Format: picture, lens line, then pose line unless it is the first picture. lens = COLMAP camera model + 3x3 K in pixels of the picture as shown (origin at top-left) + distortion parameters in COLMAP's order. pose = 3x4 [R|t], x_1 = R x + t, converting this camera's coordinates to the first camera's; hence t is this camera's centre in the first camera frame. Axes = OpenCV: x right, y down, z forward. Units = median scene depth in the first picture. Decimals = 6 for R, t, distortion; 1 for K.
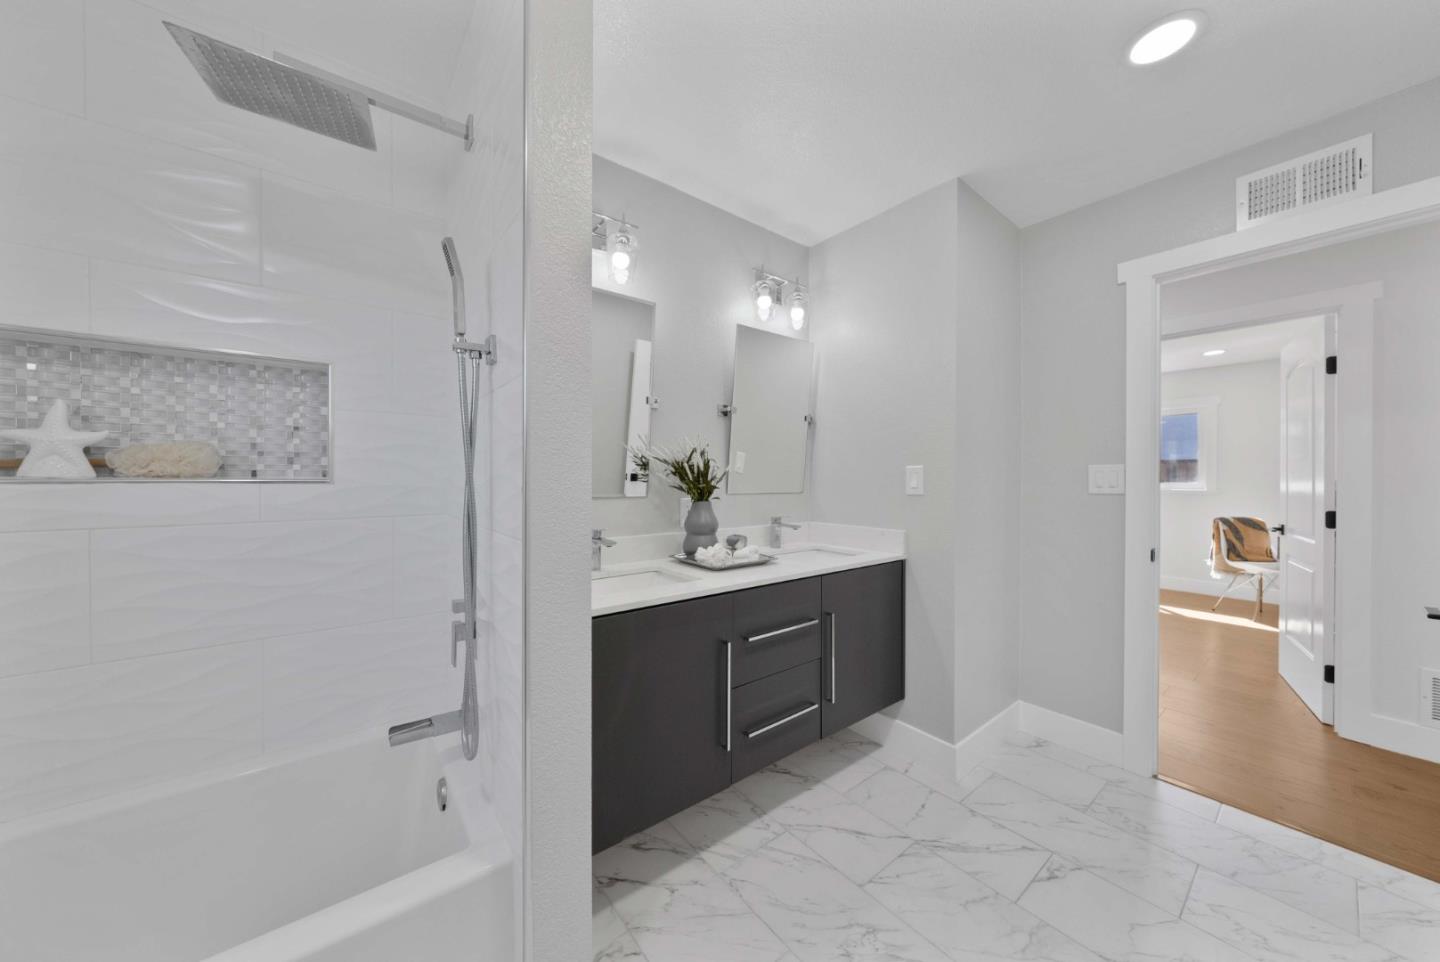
lens RADIAL K [[494.9, 0, 723.6], [0, 494.9, 483.2], [0, 0, 1]] dist [0.000379, 0.000148]
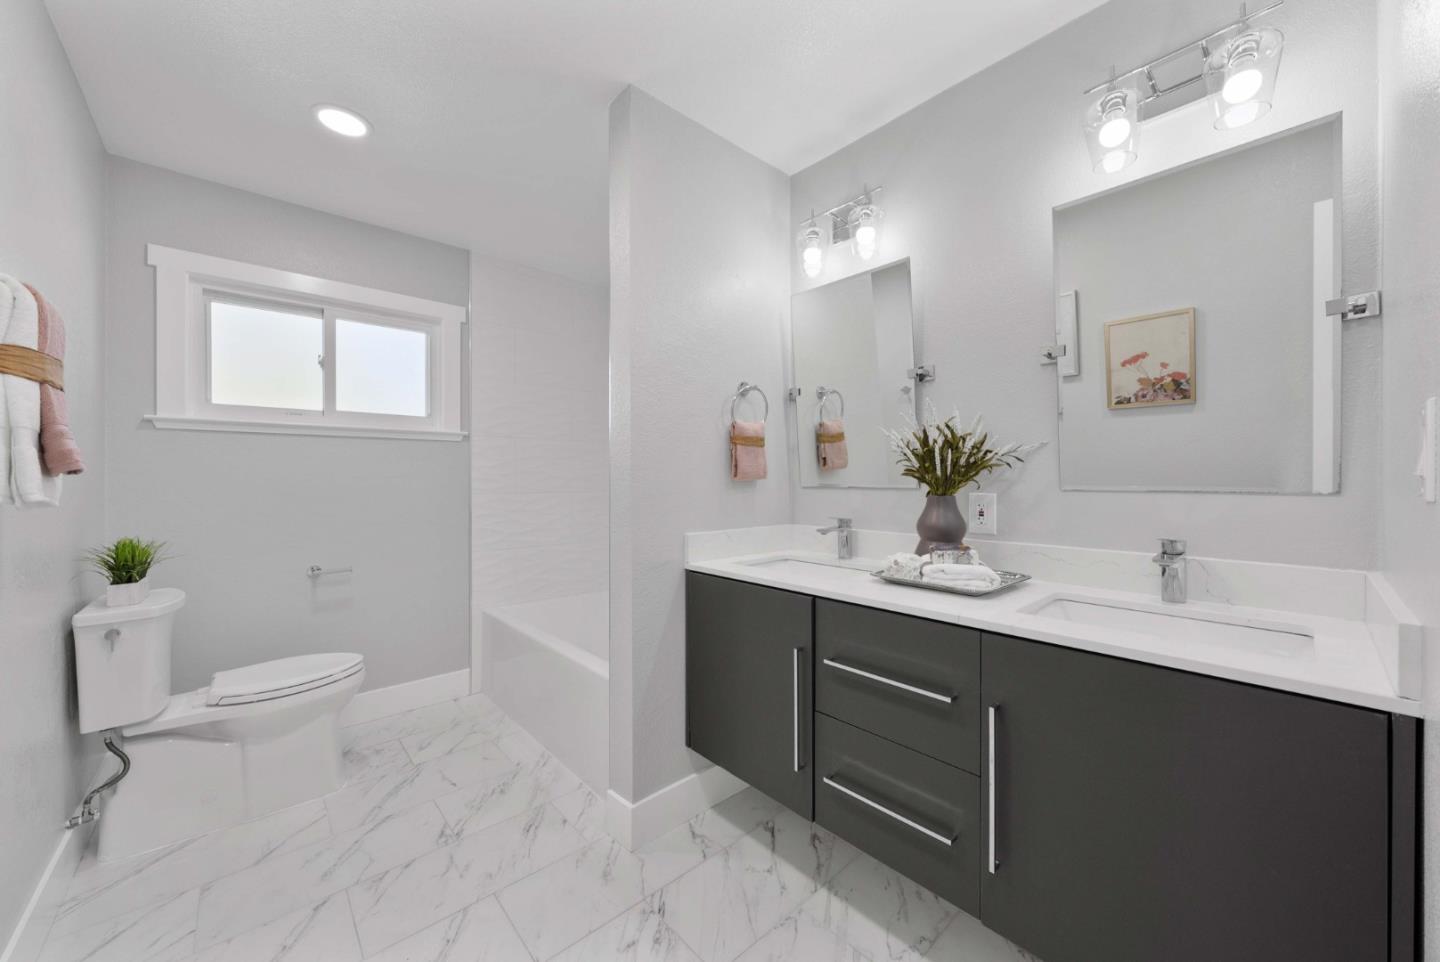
lens RADIAL K [[549.0, 0, 714.6], [0, 549.0, 468.4], [0, 0, 1]] dist [0.000624, 0.000100]
pose [[0.031098, -0.015219, -0.999400, 0.945117], [0.005294, 0.999873, -0.015061, 0.008627], [0.999502, -0.004823, 0.031174, 0.779359]]
